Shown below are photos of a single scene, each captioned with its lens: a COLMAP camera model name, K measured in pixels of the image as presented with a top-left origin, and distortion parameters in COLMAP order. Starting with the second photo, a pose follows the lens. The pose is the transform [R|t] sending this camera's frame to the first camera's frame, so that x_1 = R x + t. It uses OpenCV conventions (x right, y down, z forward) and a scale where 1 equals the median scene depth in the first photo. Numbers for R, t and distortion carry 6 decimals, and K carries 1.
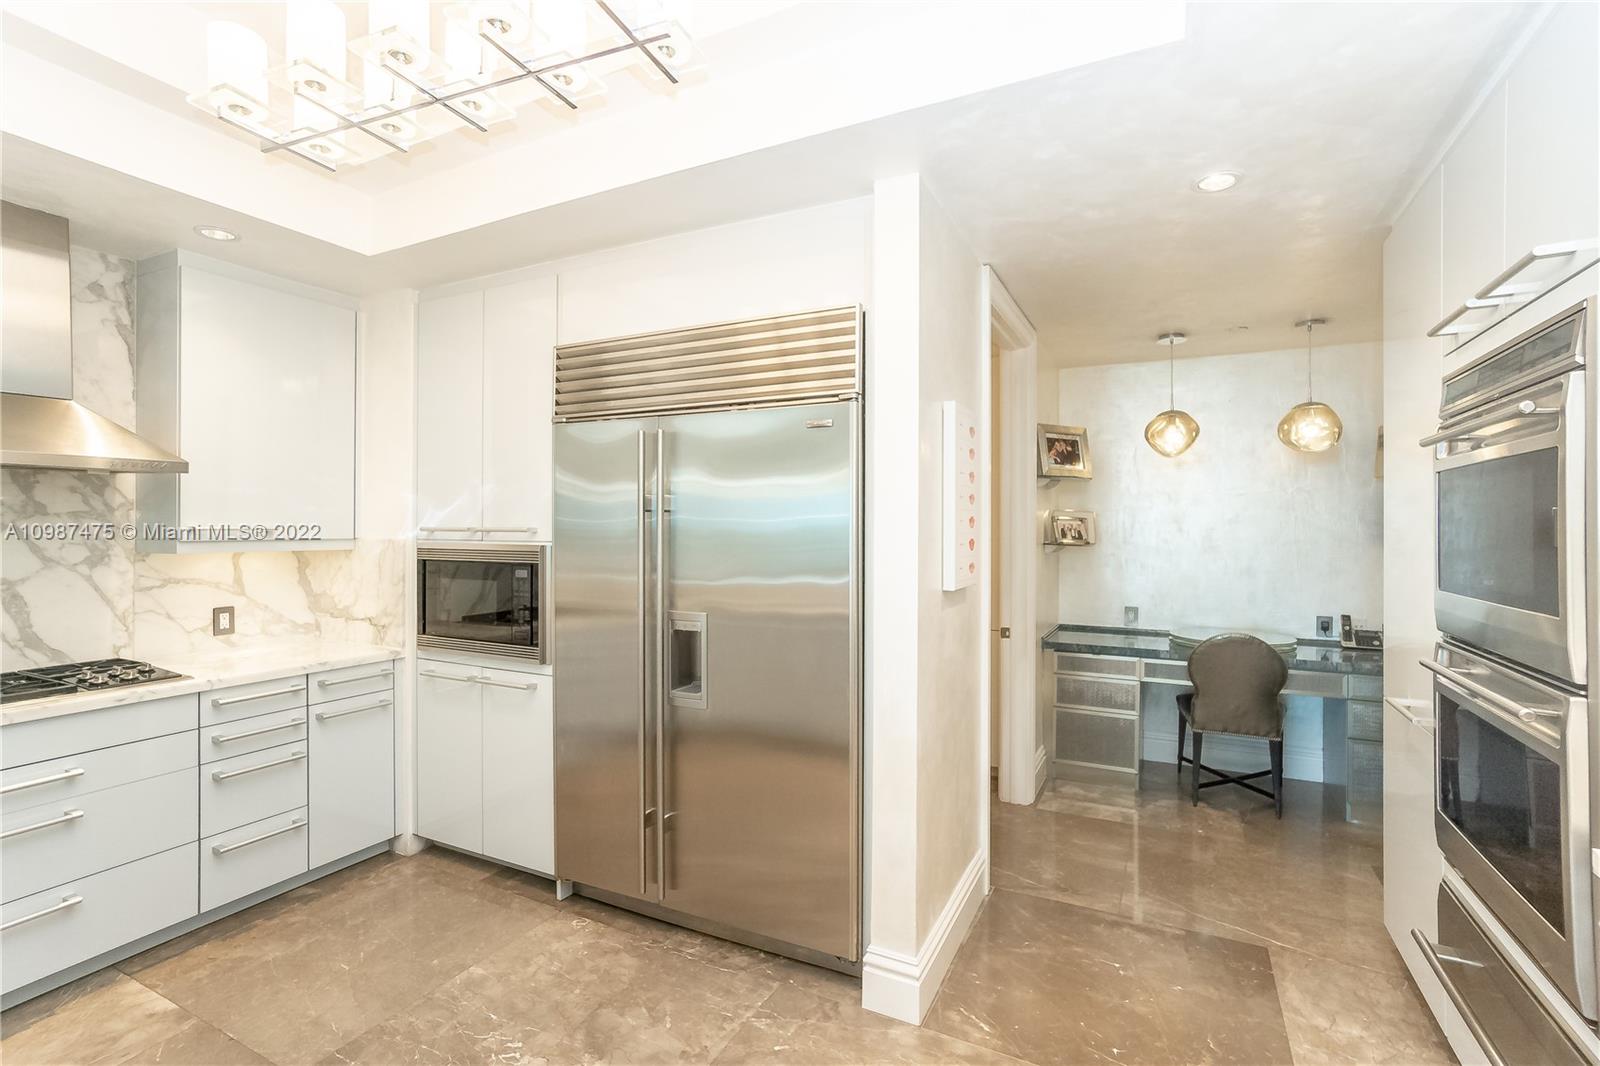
lens RADIAL K [[719.5, 0, 804.1], [0, 719.5, 526.1], [0, 0, 1]] dist [-0.054330, 0.027531]
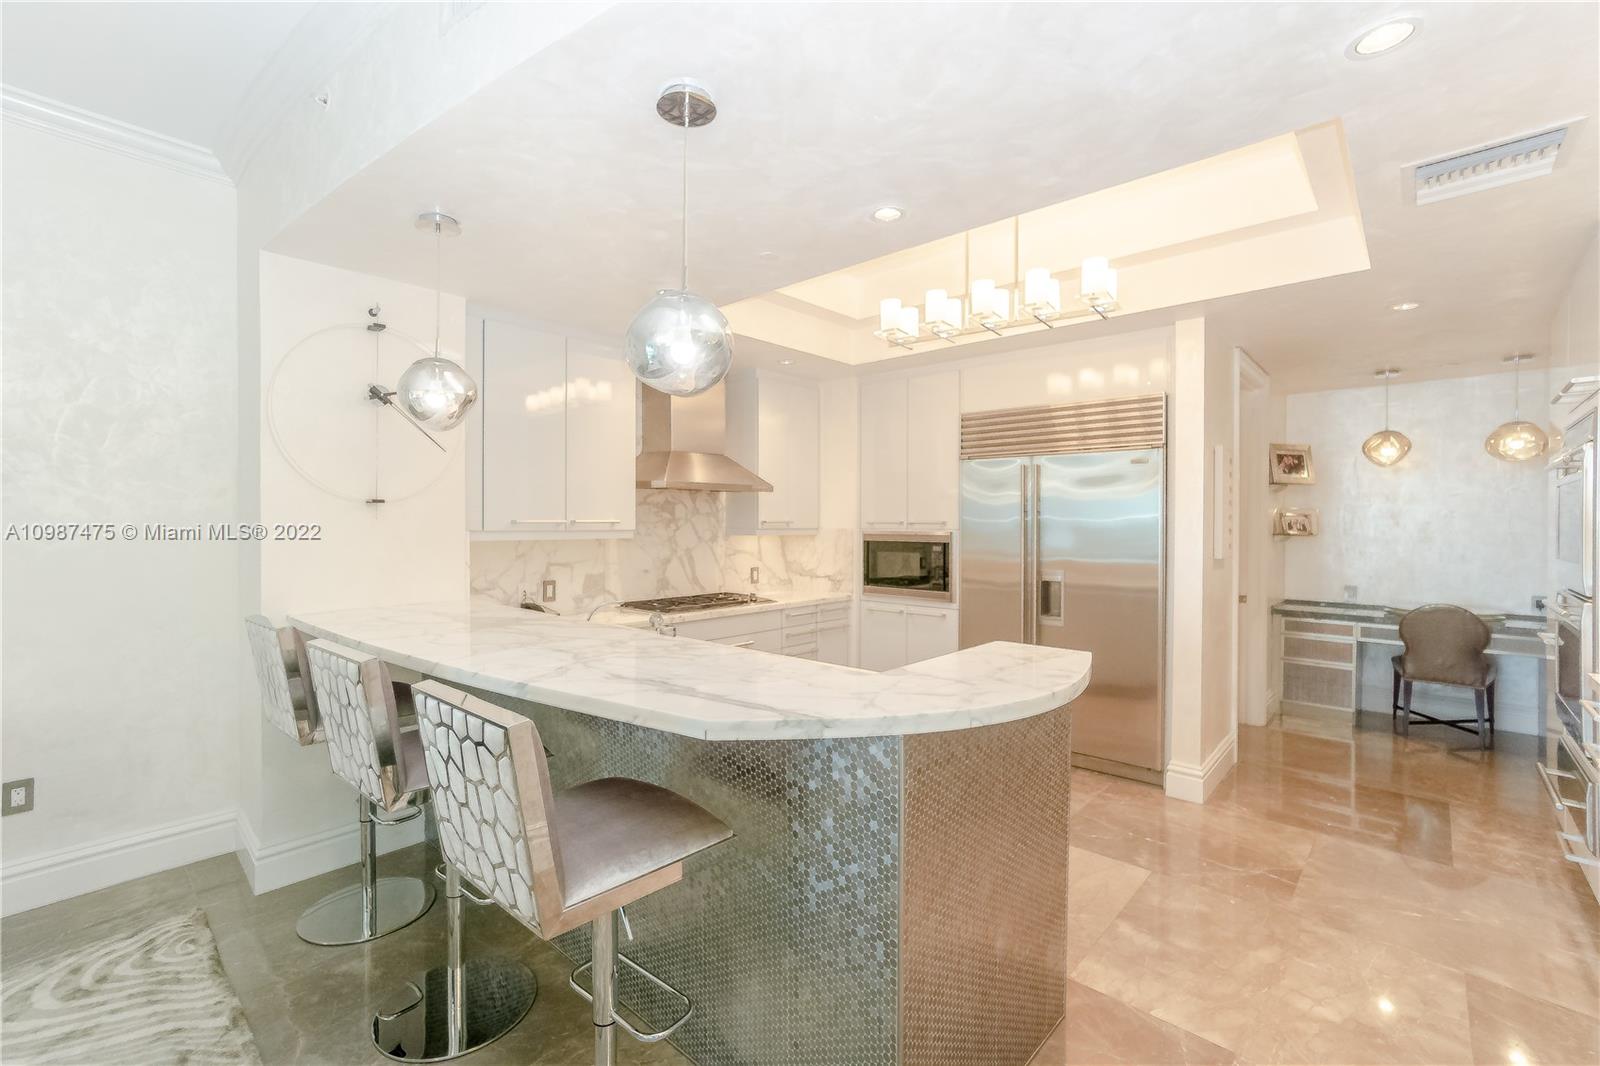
lens RADIAL K [[719.5, 0, 804.1], [0, 719.5, 526.1], [0, 0, 1]] dist [-0.054330, 0.027531]
pose [[0.970510, 0.001963, -0.241053, -0.267857], [-0.000109, 0.999970, 0.007705, 0.000244], [0.241061, -0.007451, 0.970481, -0.660292]]
